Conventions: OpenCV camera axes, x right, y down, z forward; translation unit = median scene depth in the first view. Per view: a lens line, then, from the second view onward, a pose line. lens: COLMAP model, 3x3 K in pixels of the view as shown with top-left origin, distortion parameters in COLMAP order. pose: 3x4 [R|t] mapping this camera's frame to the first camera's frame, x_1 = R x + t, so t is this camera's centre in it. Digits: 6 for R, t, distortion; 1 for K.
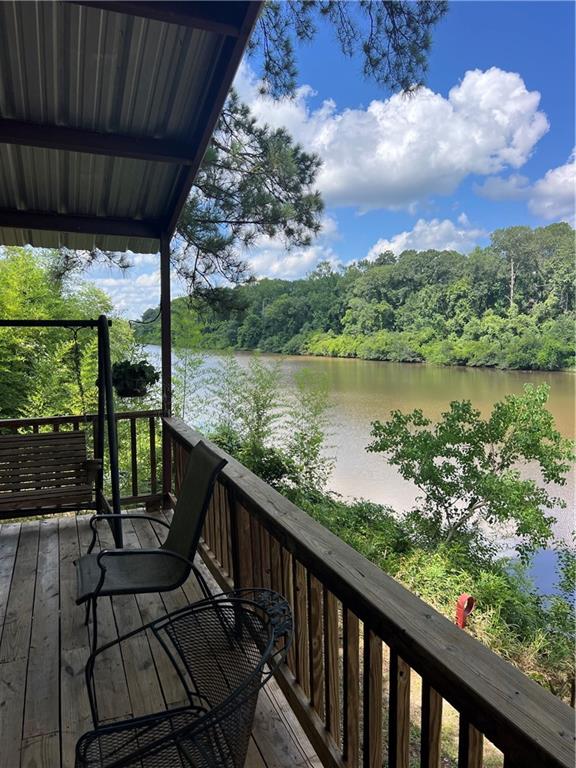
lens RADIAL K [[585.6, 0, 286.9], [0, 585.6, 385.7], [0, 0, 1]] dist [0.045664, -0.044236]
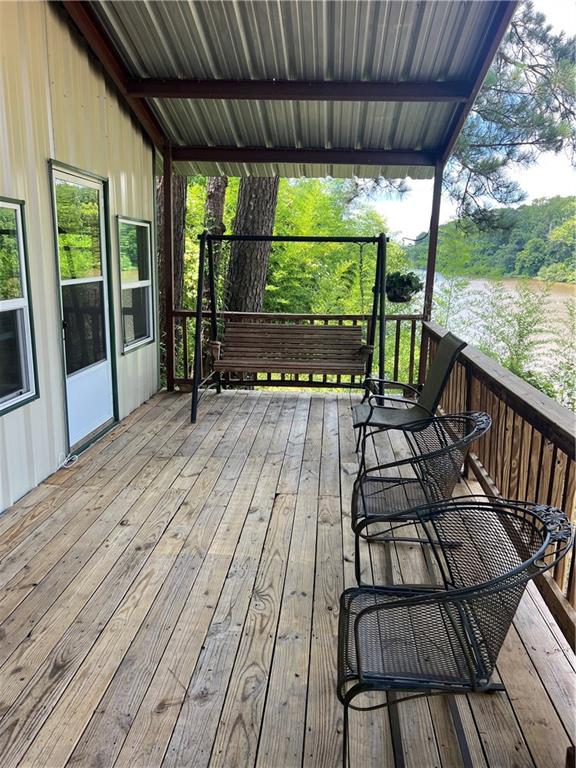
lens RADIAL K [[585.6, 0, 287.6], [0, 585.6, 385.5], [0, 0, 1]] dist [0.045664, -0.044236]
pose [[0.901683, 0.109256, -0.418368, 0.055736], [-0.056693, 0.989071, 0.136106, 0.036218], [0.428666, -0.099006, 0.898022, -0.211597]]
